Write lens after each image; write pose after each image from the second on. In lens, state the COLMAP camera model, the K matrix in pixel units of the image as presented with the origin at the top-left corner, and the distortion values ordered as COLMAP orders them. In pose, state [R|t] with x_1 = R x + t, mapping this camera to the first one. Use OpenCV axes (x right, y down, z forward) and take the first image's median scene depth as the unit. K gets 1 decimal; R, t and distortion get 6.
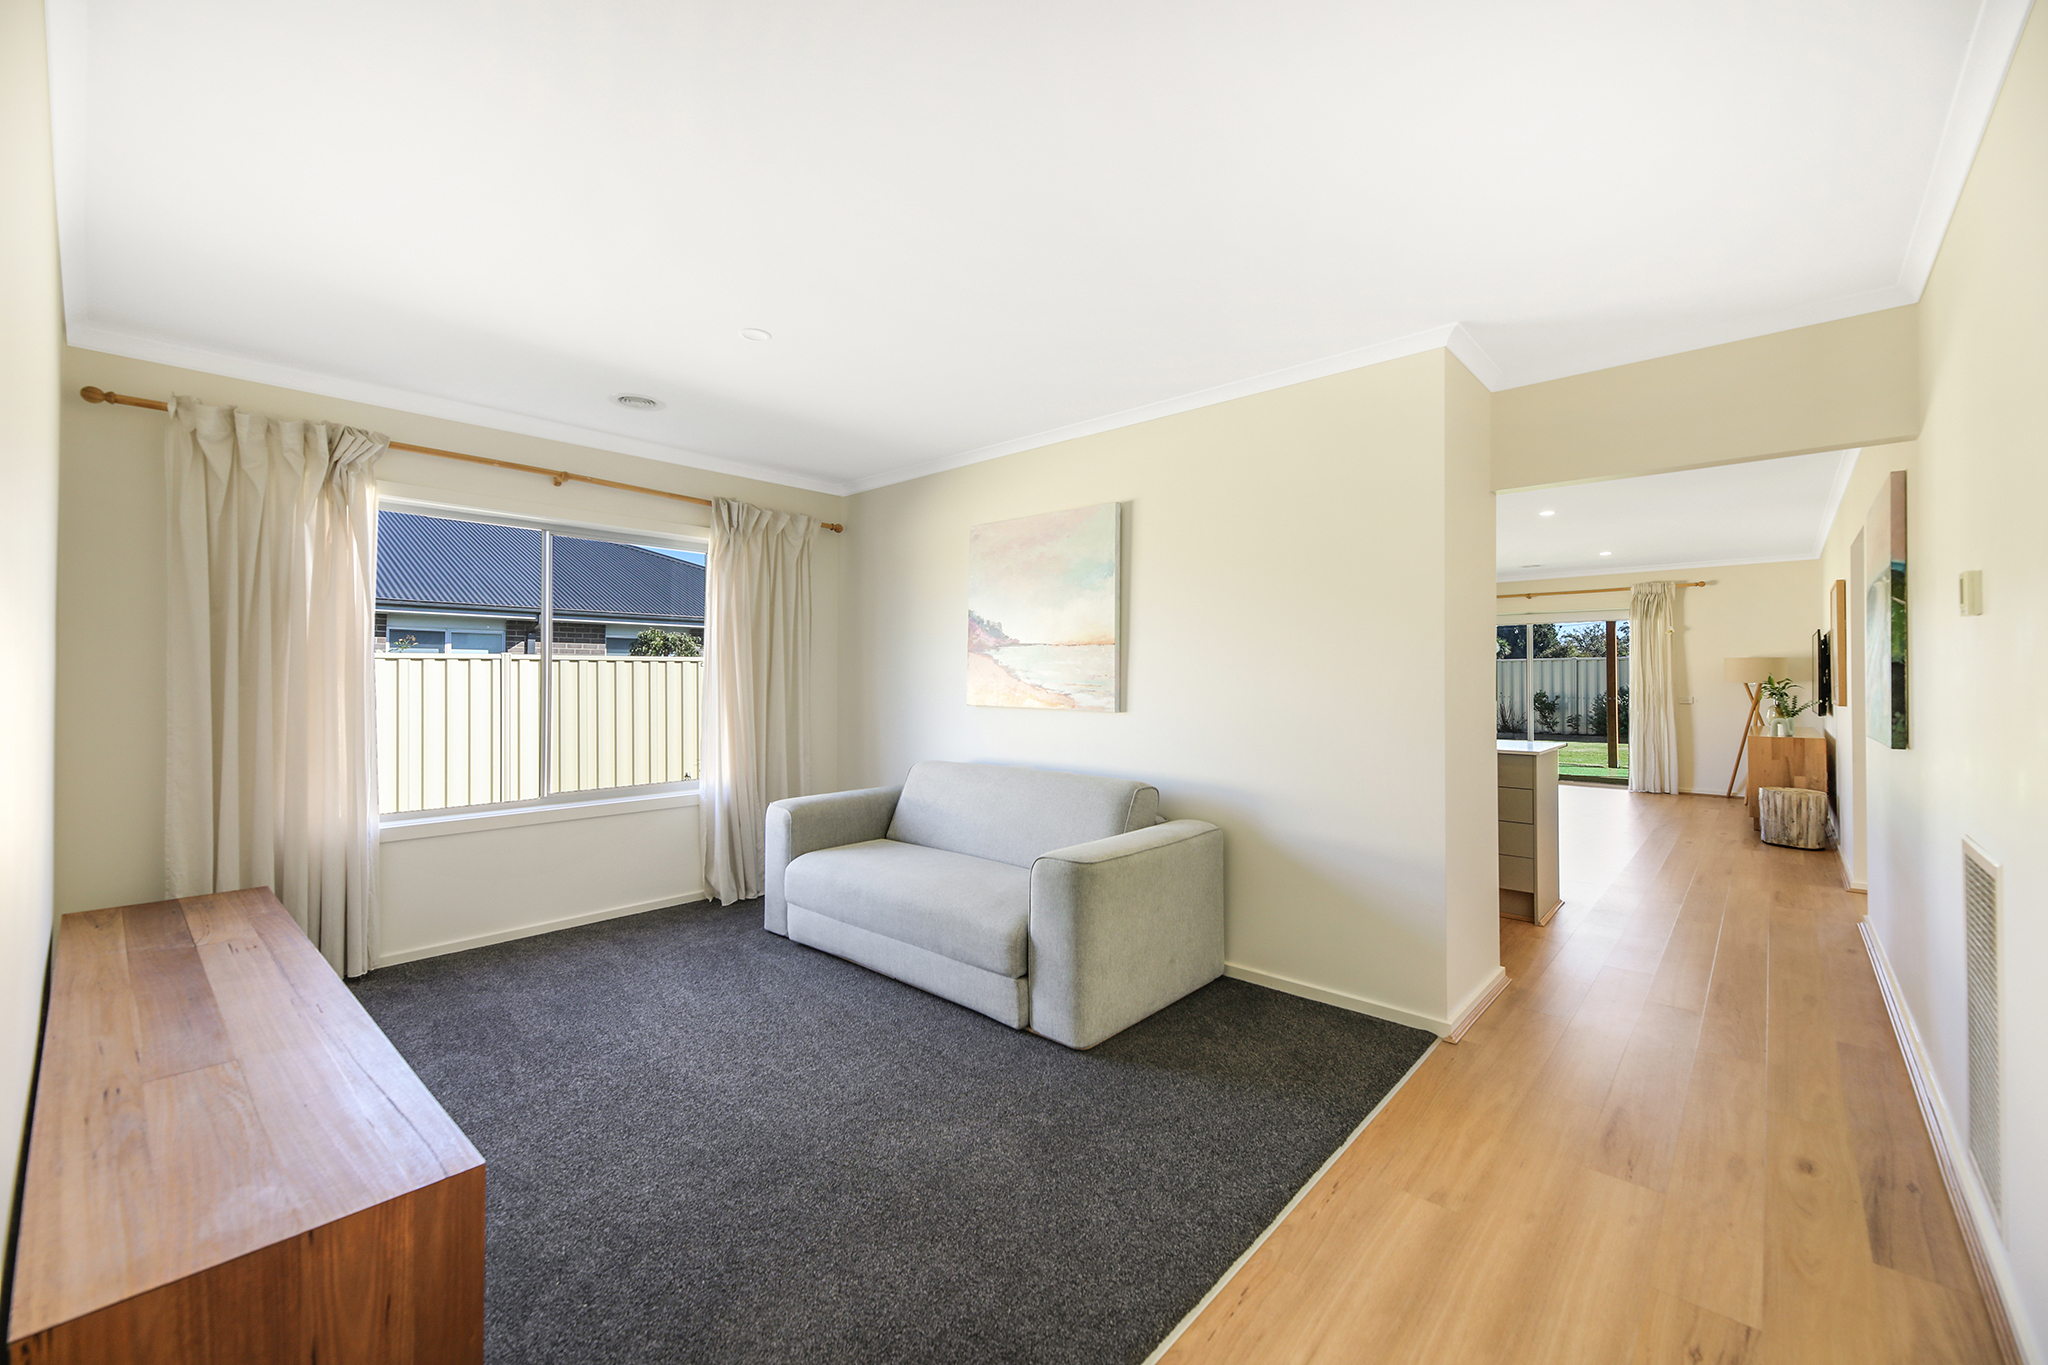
lens RADIAL K [[829.7, 0, 1028.7], [0, 829.7, 681.1], [0, 0, 1]] dist [0.026722, 0.000140]
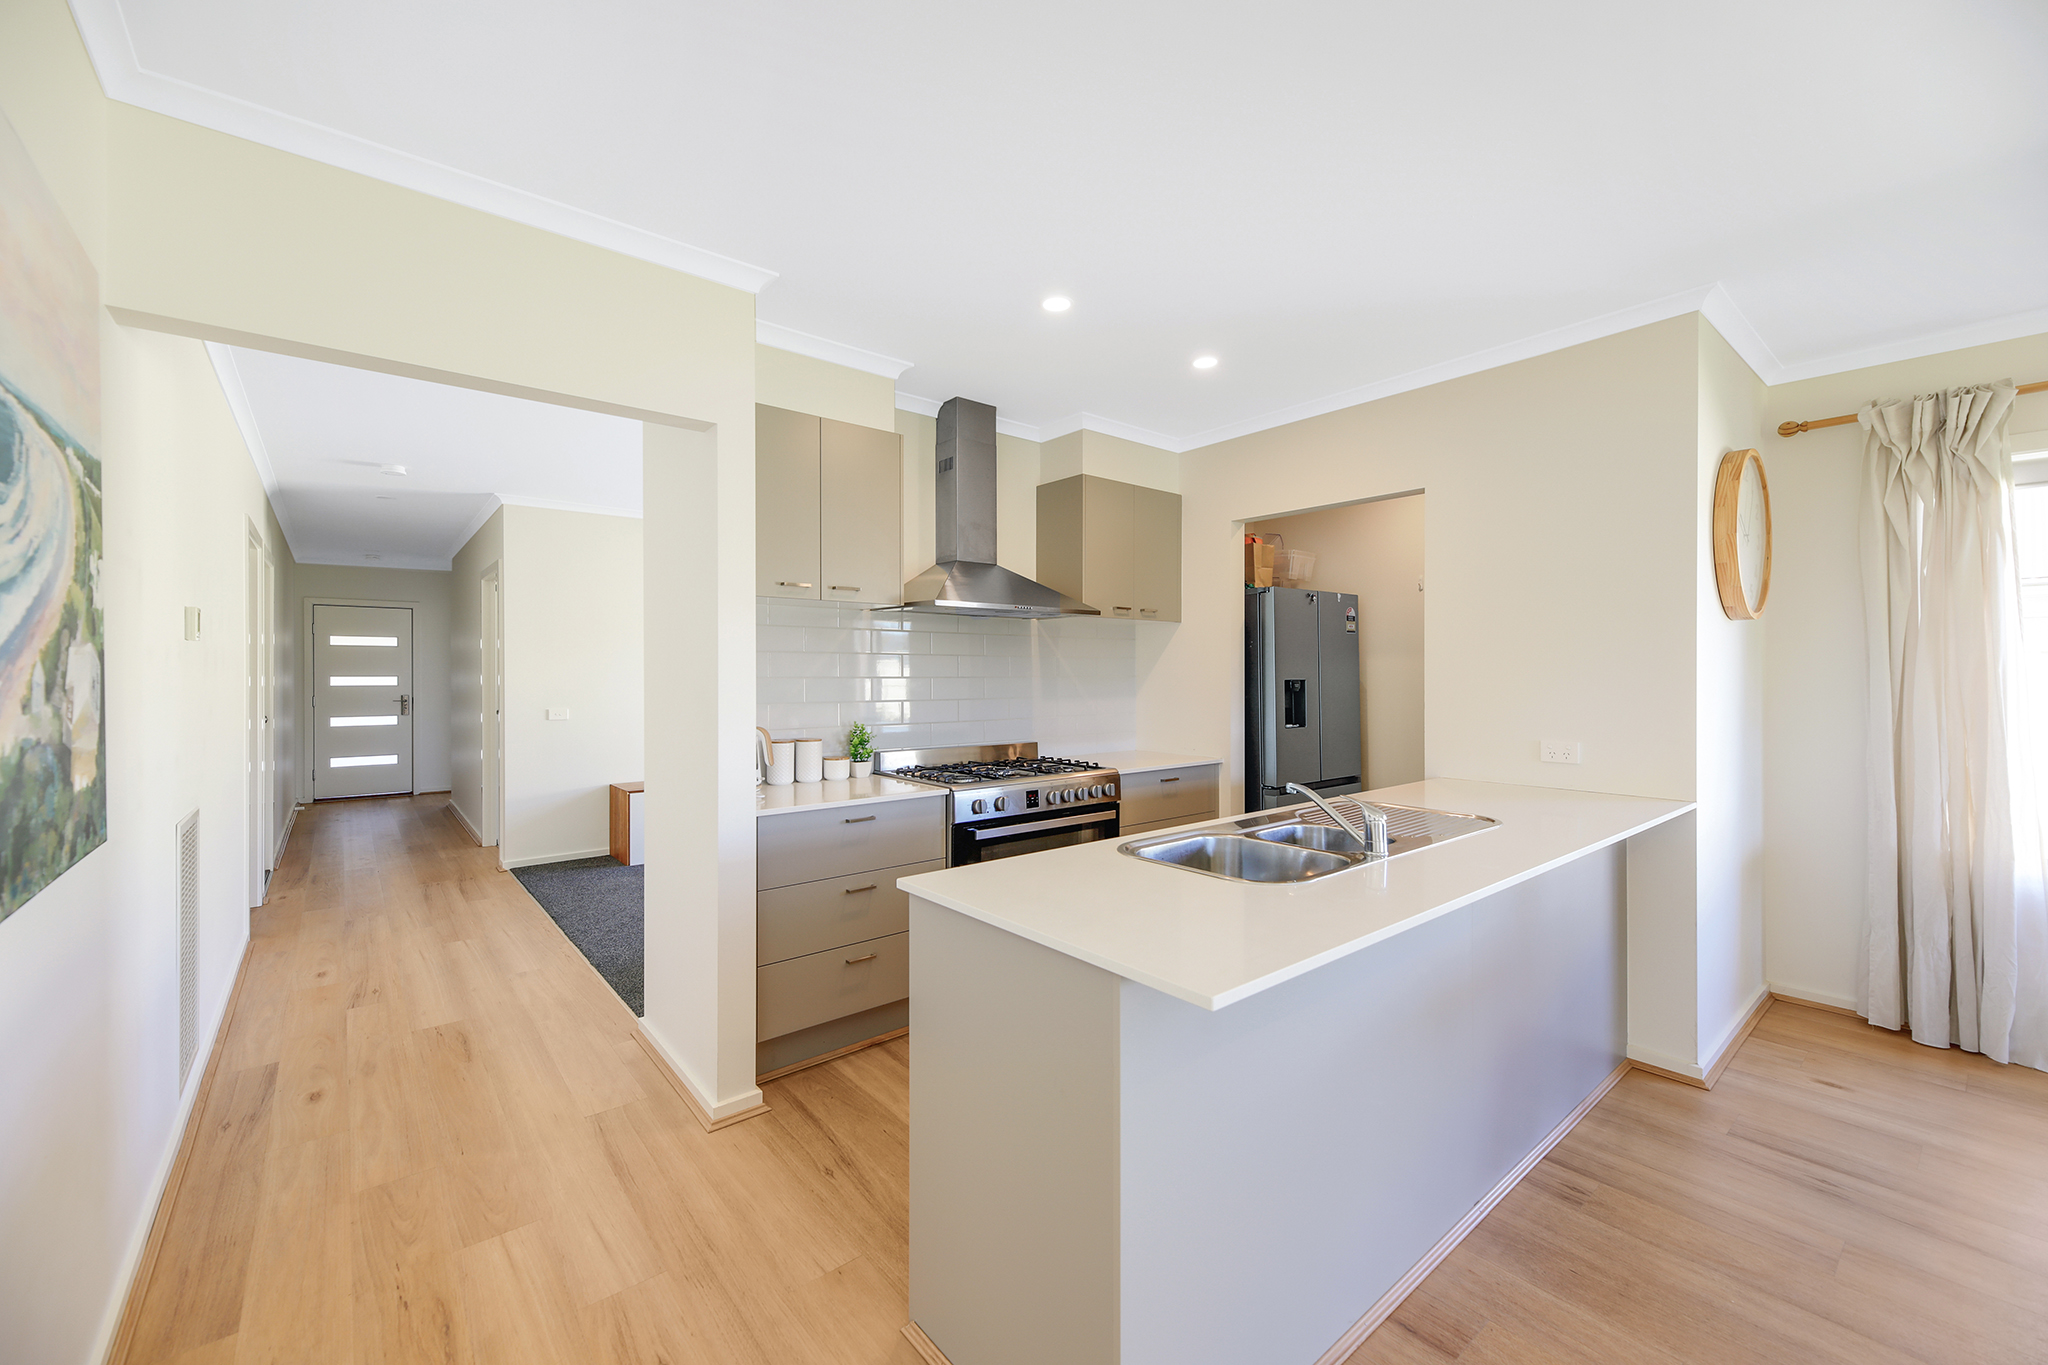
lens RADIAL K [[829.7, 0, 1030.8], [0, 829.7, 675.5], [0, 0, 1]] dist [0.026722, 0.000140]
pose [[-0.153950, -0.001483, -0.988077, 0.728442], [-0.007955, 0.999968, -0.000261, -0.010321], [0.988047, 0.007820, -0.153957, 0.817400]]
